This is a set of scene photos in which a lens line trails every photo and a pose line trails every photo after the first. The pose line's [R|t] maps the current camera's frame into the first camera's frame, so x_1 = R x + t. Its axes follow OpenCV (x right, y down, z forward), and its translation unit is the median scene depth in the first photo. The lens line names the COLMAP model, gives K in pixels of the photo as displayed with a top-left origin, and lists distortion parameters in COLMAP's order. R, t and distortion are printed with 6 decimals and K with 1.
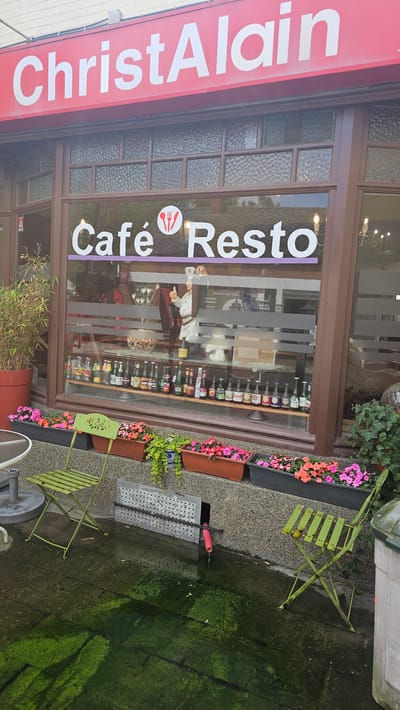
lens RADIAL K [[479.8, 0, 200.0], [0, 479.8, 355.0], [0, 0, 1]] dist [0.001081, -0.002193]
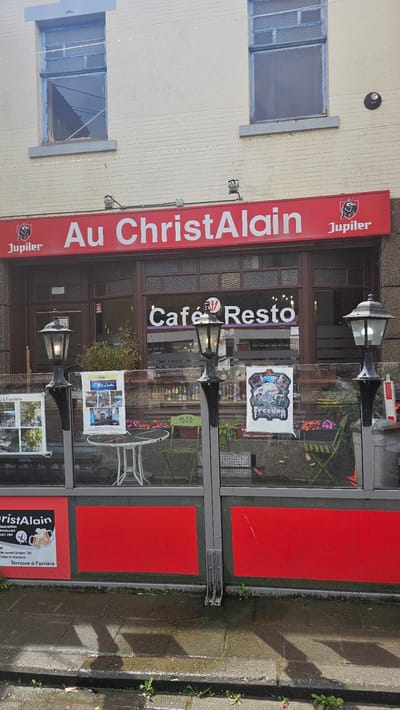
lens RADIAL K [[479.8, 0, 200.0], [0, 479.8, 355.0], [0, 0, 1]] dist [0.001081, -0.002193]
pose [[0.959928, -0.077348, 0.269362, -0.653614], [0.103875, 0.990896, -0.085640, 0.064072], [-0.260285, 0.110188, 0.959224, -0.767956]]
